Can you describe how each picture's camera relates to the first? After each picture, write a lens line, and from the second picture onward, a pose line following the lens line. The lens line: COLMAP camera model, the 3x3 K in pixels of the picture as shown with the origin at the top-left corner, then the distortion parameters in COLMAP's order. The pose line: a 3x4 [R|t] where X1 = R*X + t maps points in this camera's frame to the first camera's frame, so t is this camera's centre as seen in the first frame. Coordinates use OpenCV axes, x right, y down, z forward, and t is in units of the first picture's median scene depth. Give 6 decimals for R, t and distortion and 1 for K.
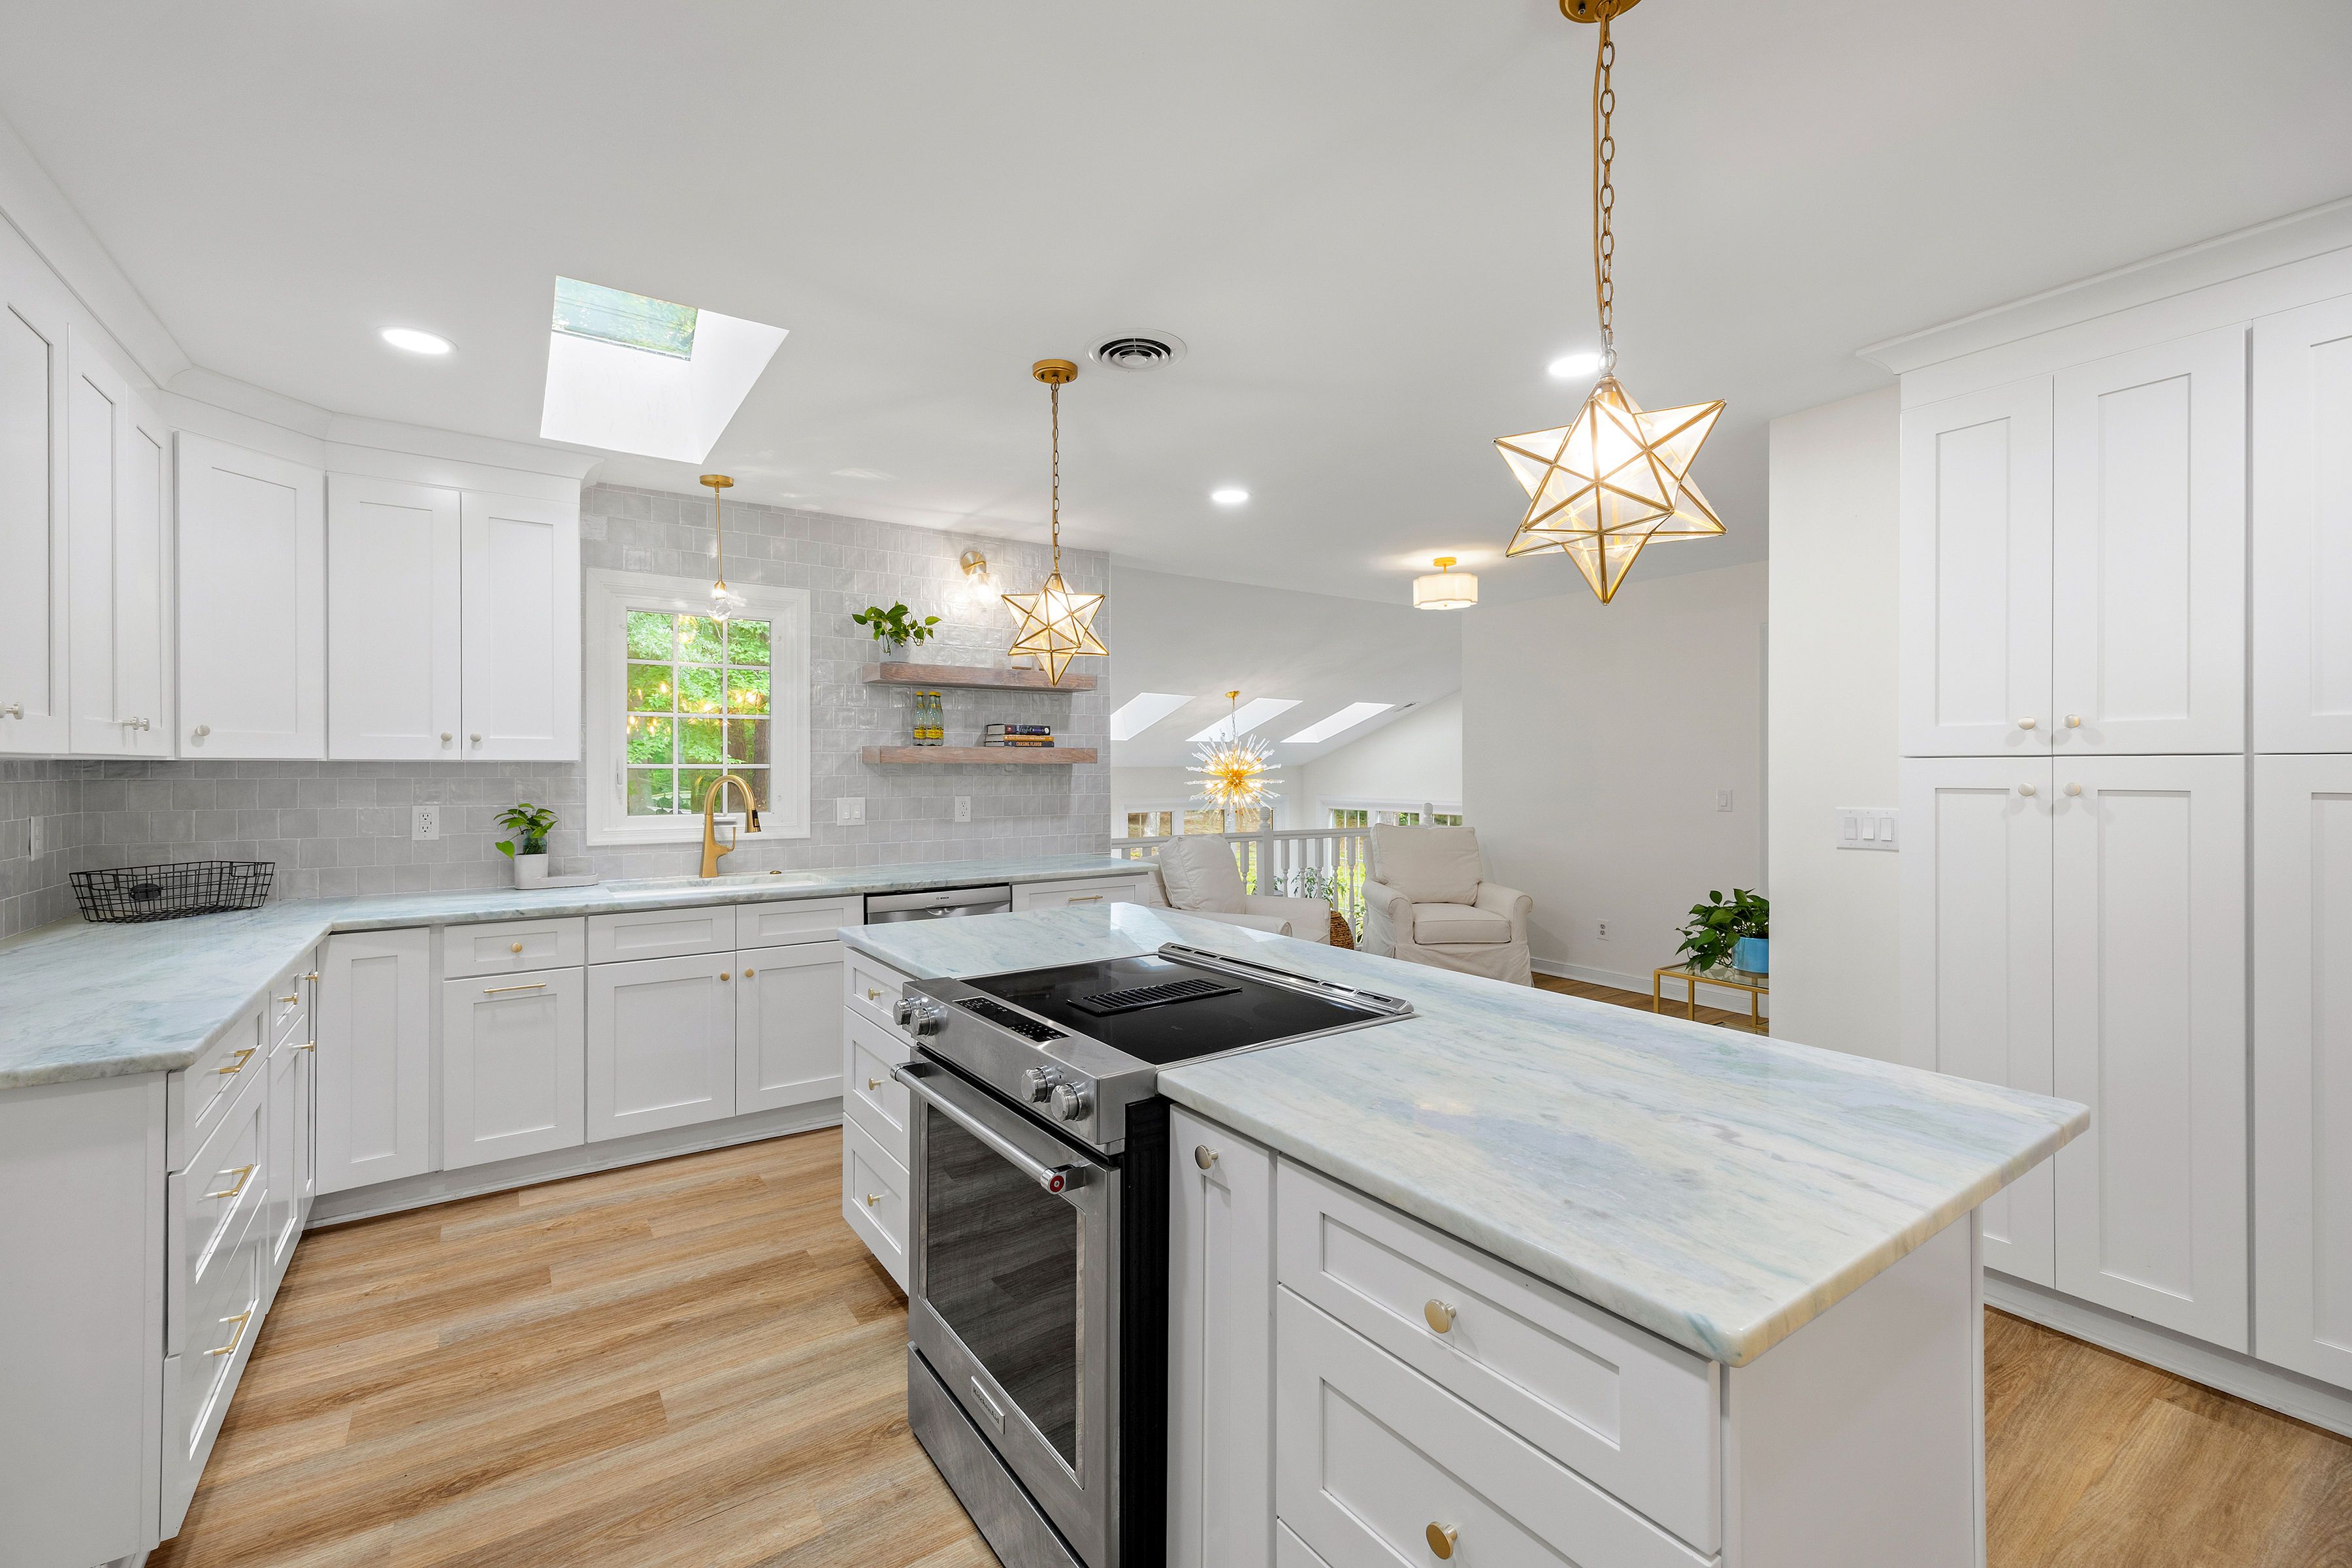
lens RADIAL K [[969.6, 0, 1138.0], [0, 969.6, 771.5], [0, 0, 1]] dist [0.014929, -0.000054]
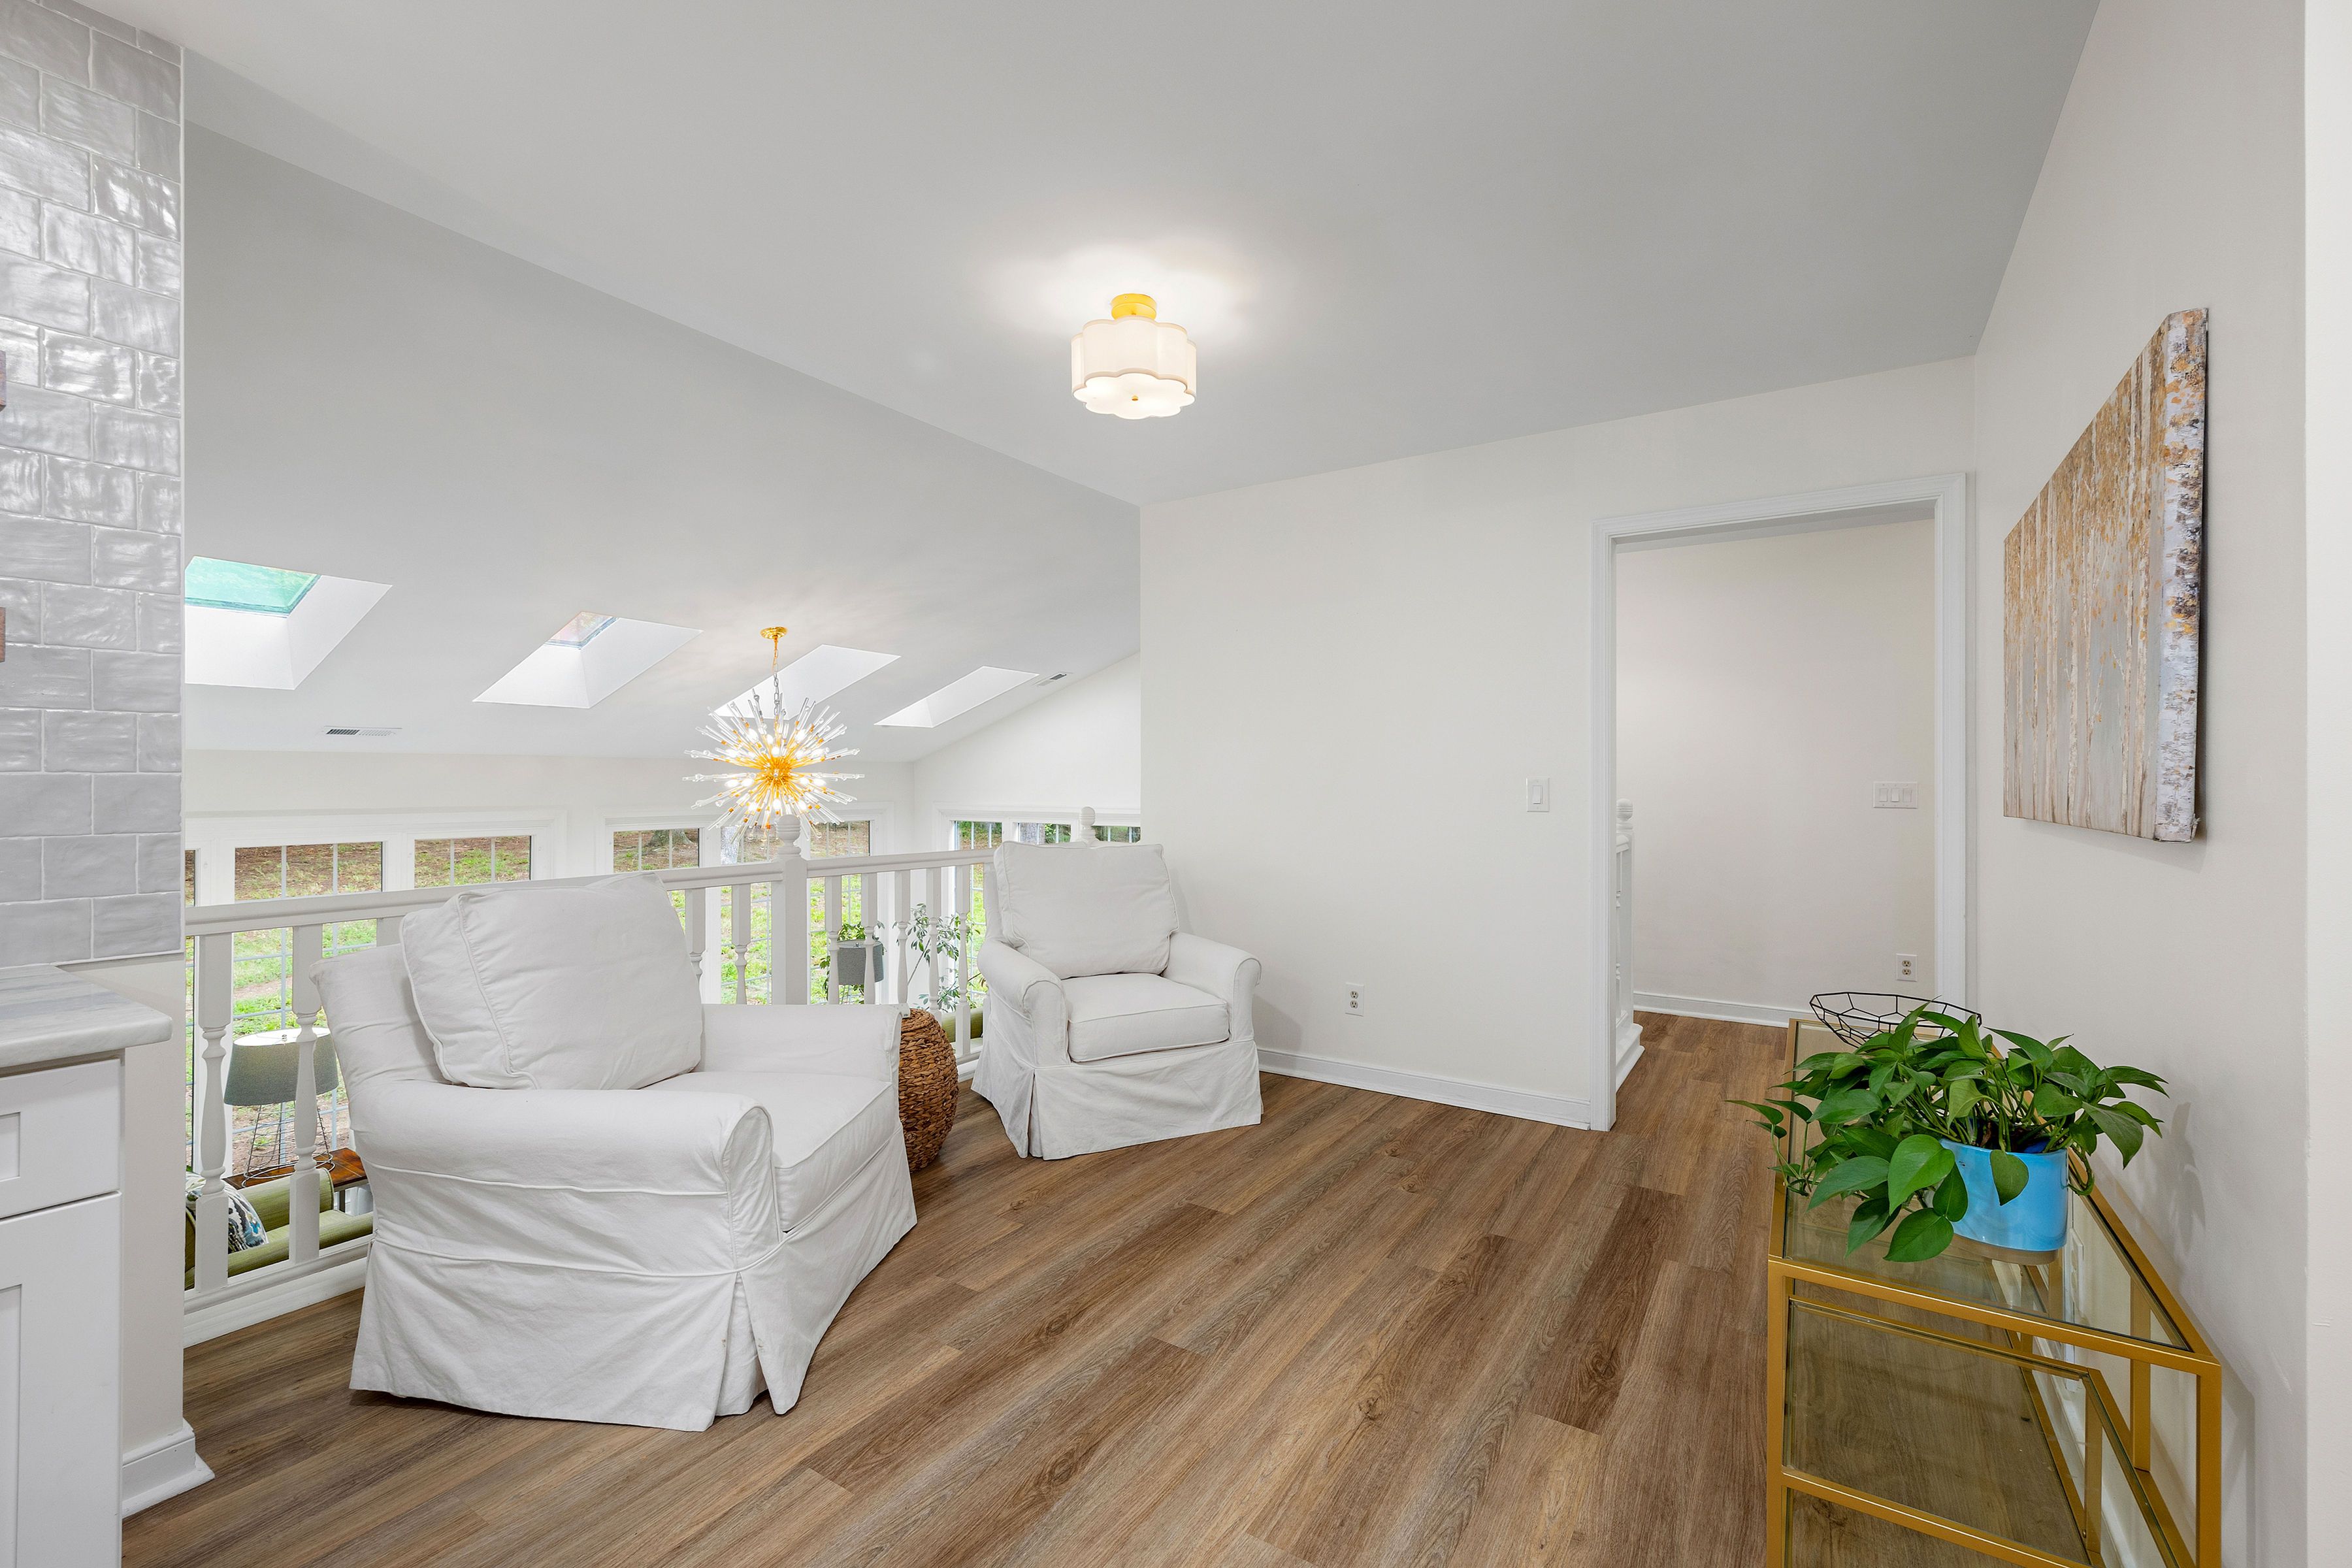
lens RADIAL K [[977.8, 0, 1204.6], [0, 977.8, 781.8], [0, 0, 1]] dist [-0.000238, -0.000091]
pose [[0.912003, 0.000616, 0.410182, 0.187910], [0.001255, 0.999990, -0.004292, 0.033778], [-0.410181, 0.004429, 0.911993, 0.682628]]
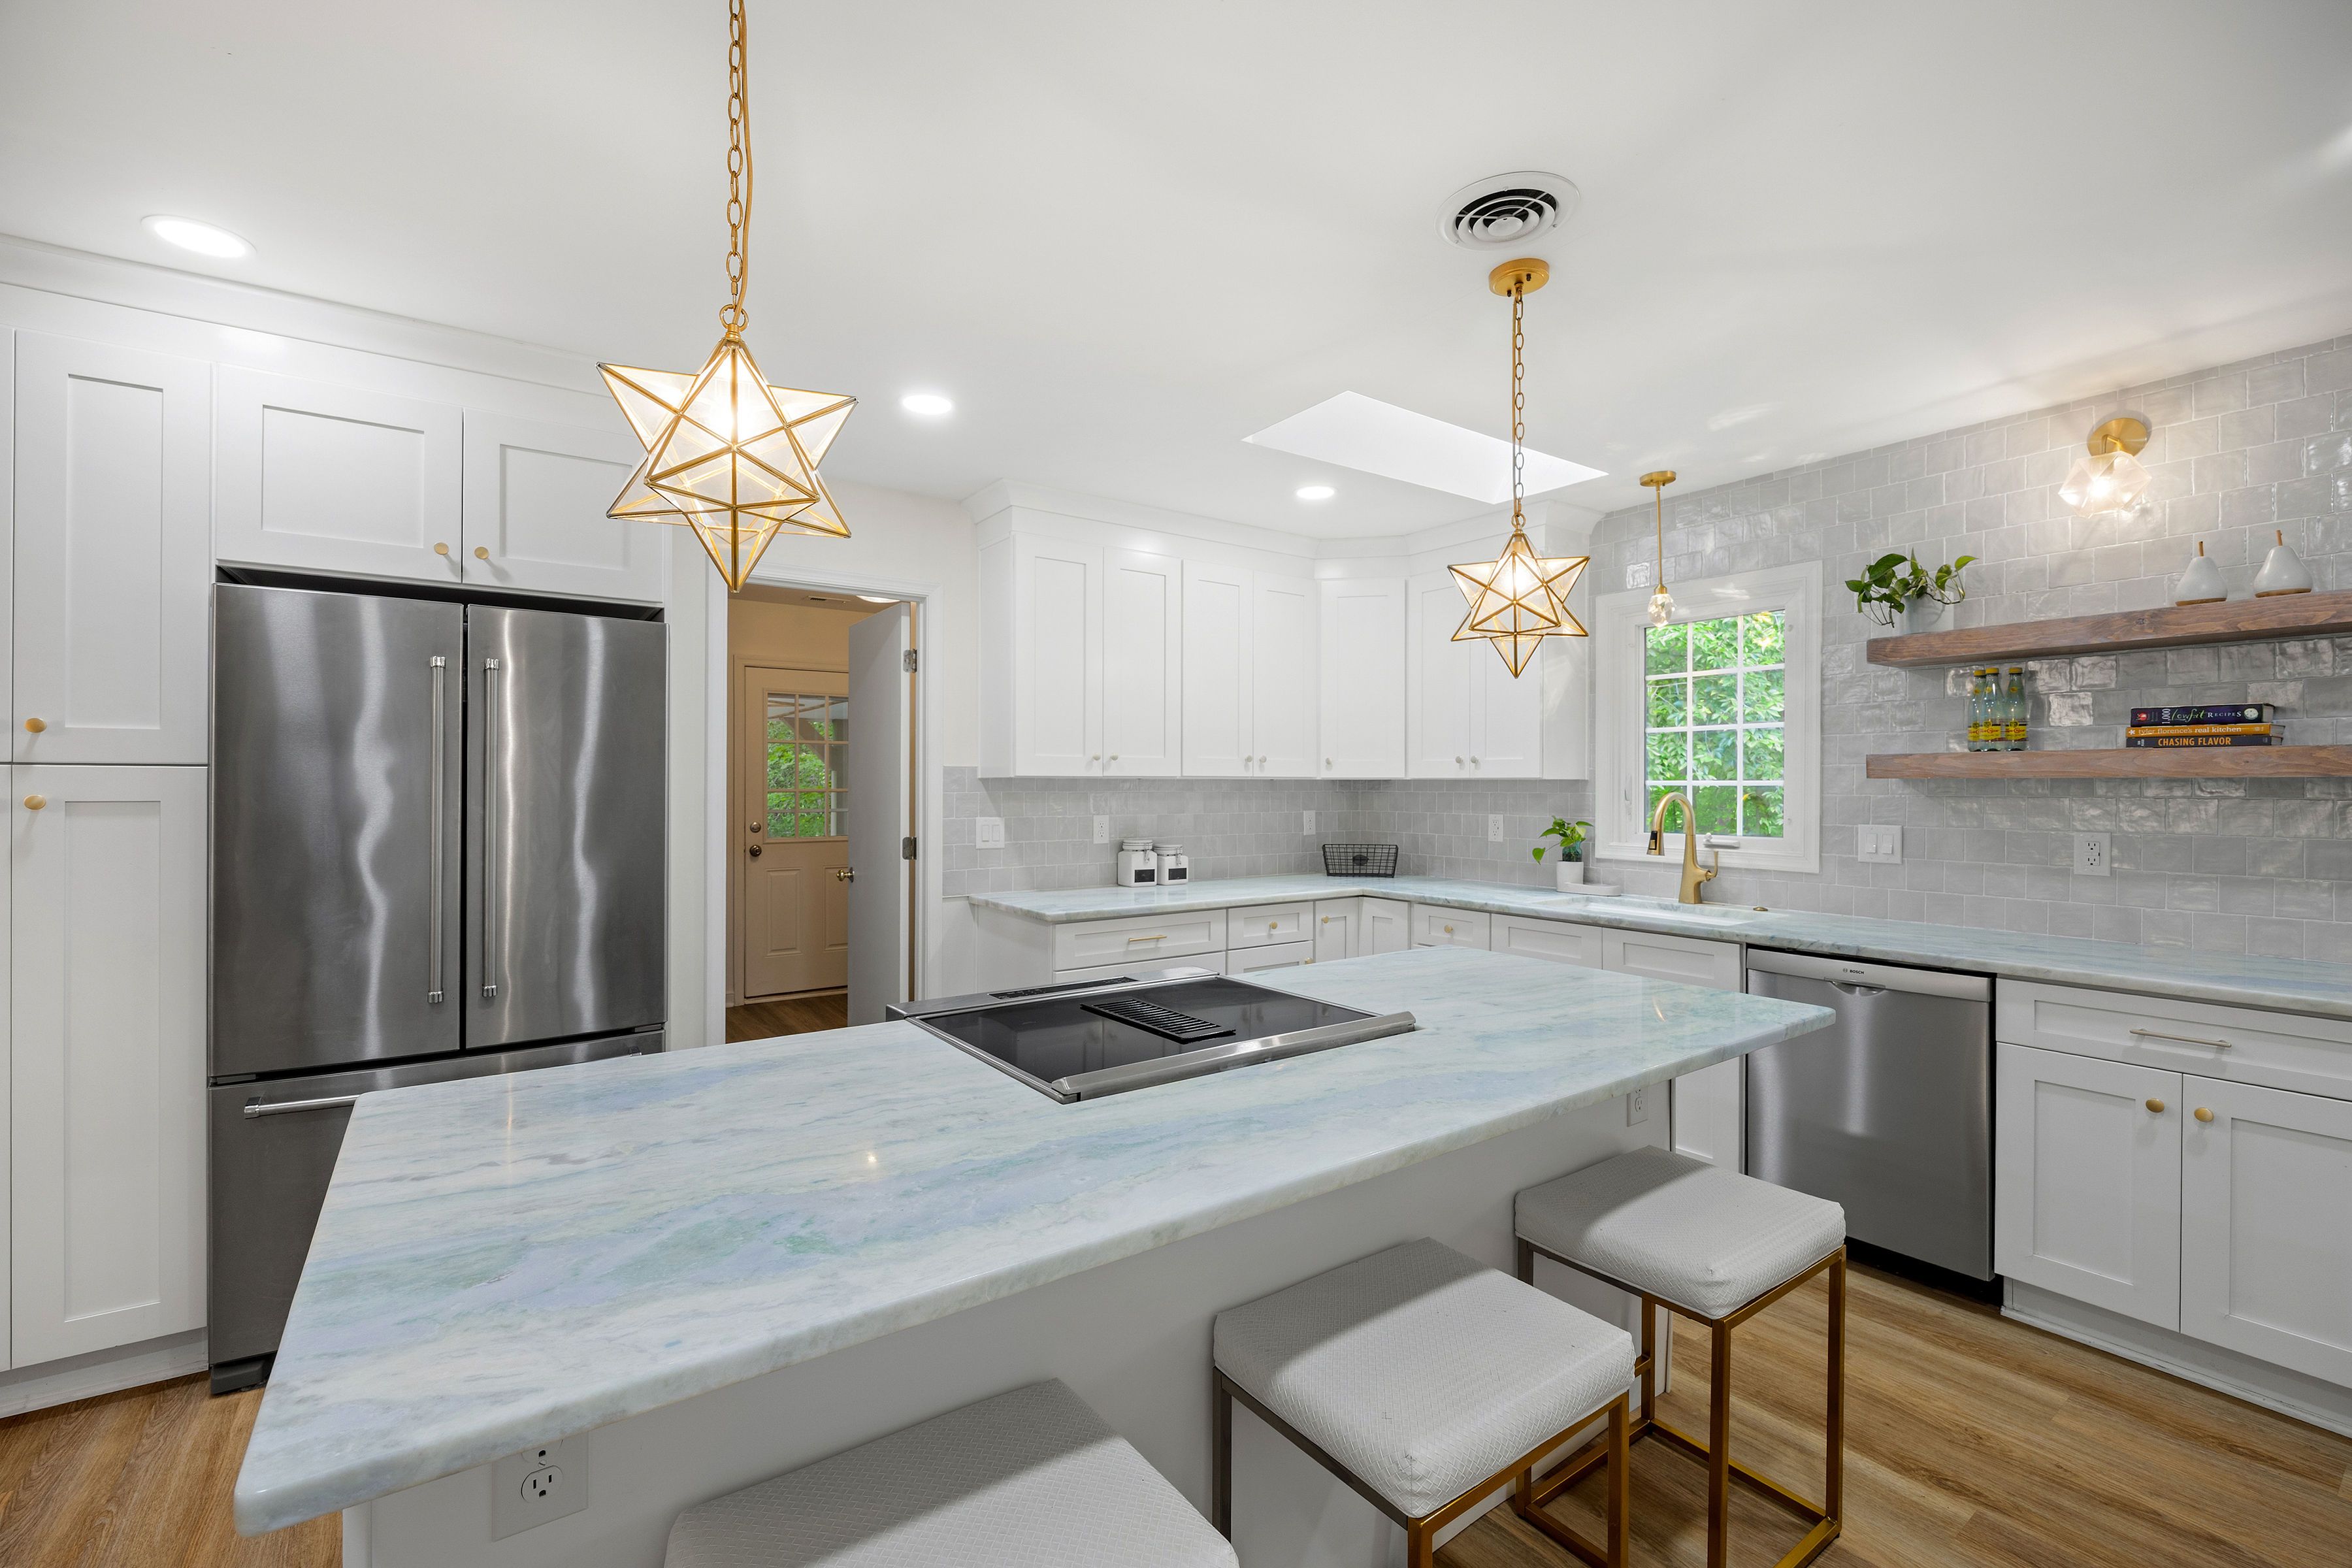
lens RADIAL K [[1005.6, 0, 1176.0], [0, 1005.6, 784.0], [0, 0, 1]] dist [-0.011159, -0.000213]
pose [[0.027757, -0.001602, -0.999613, 0.472746], [-0.008196, 0.999965, -0.001830, 0.001358], [0.999581, 0.008244, 0.027743, 0.466365]]
